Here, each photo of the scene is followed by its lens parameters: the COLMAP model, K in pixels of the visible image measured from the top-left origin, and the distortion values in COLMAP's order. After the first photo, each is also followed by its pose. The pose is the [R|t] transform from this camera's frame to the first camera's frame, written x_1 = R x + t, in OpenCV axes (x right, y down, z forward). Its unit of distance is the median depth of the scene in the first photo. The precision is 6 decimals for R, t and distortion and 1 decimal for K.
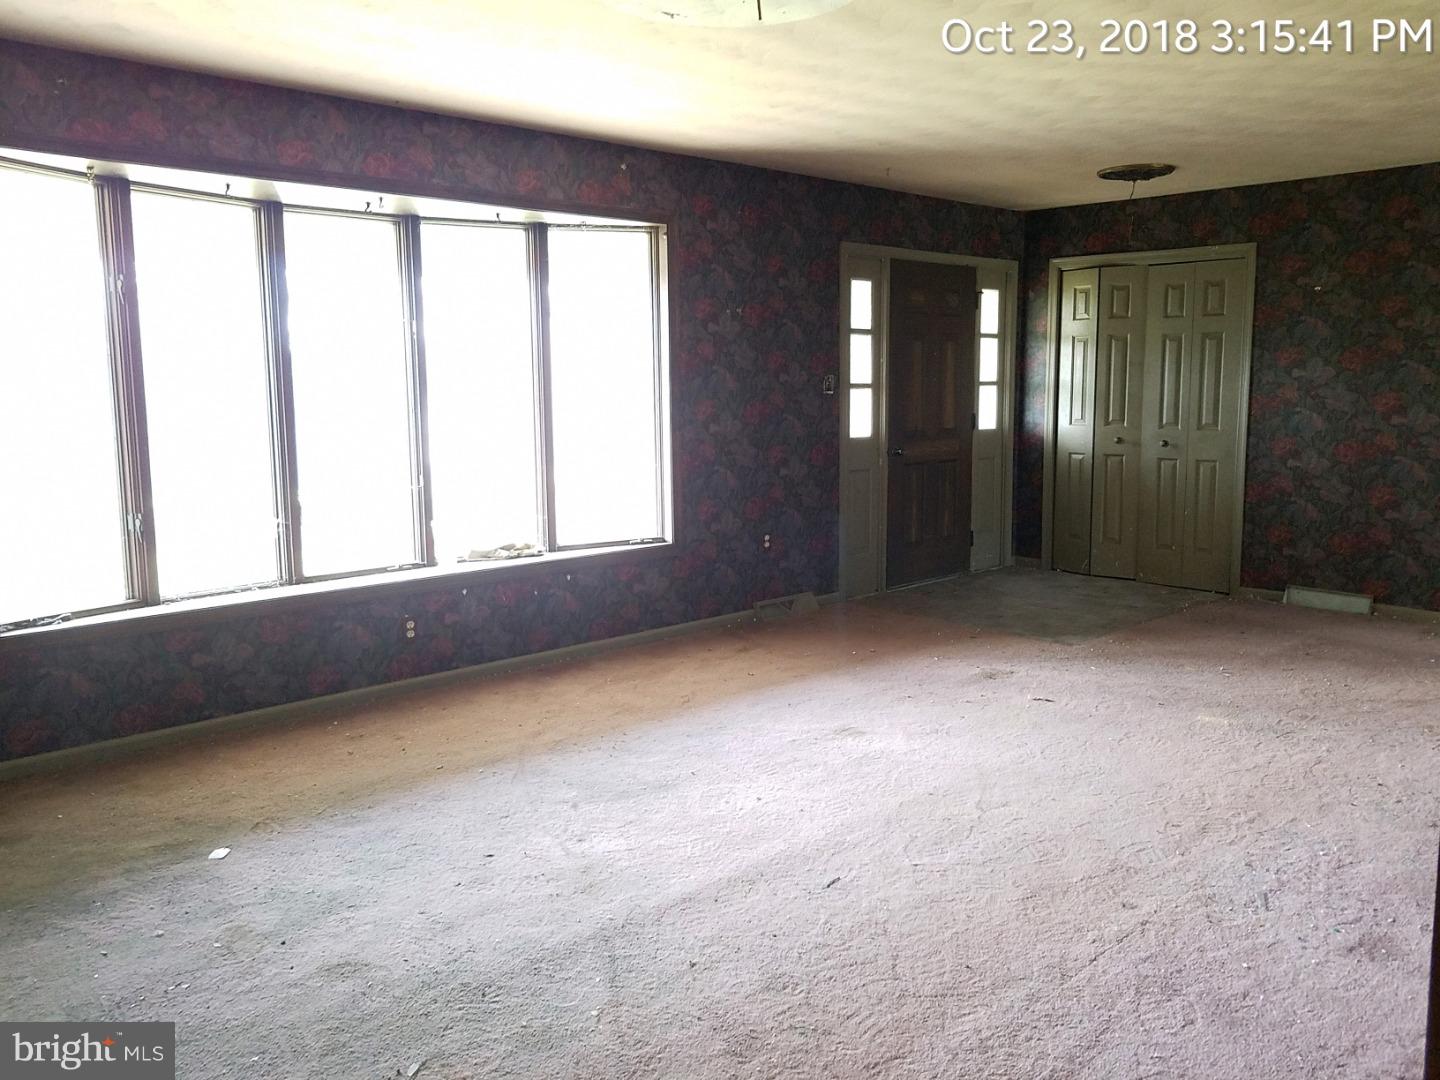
lens RADIAL K [[1141.7, 0, 716.7], [0, 1141.7, 538.5], [0, 0, 1]] dist [0.001582, 0.010871]
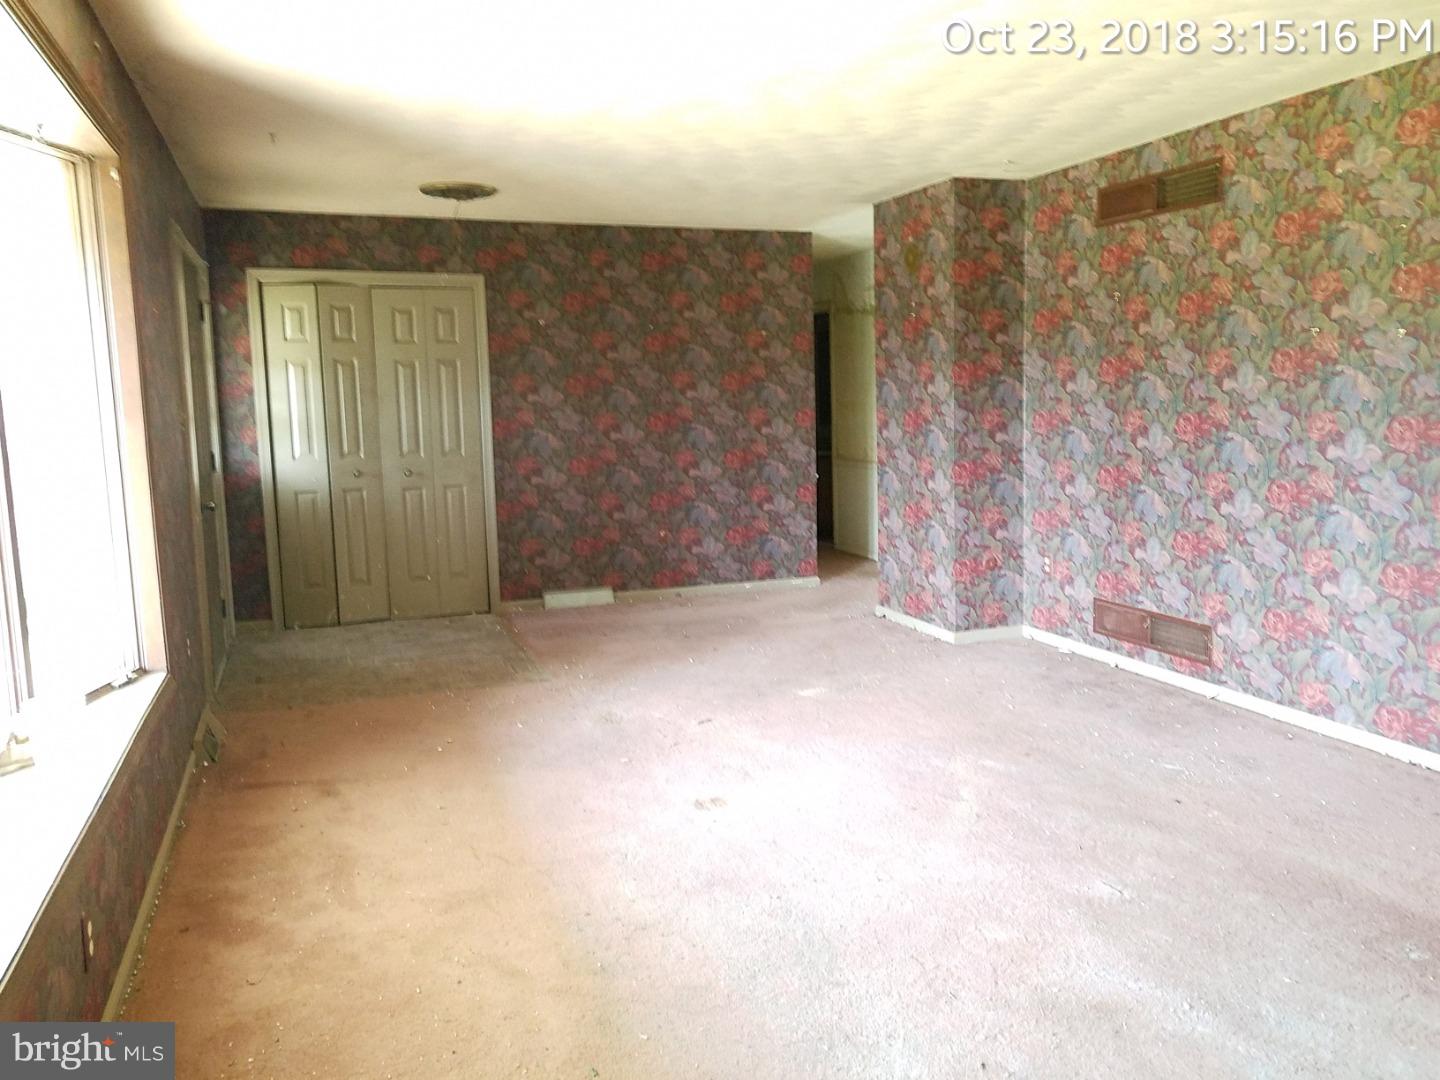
lens RADIAL K [[1141.7, 0, 719.1], [0, 1141.7, 539.1], [0, 0, 1]] dist [0.001582, 0.010871]
pose [[0.386064, -0.120093, 0.914621, -0.435928], [0.148987, 0.986590, 0.066654, -0.057871], [-0.910361, 0.110534, 0.398779, 0.417060]]
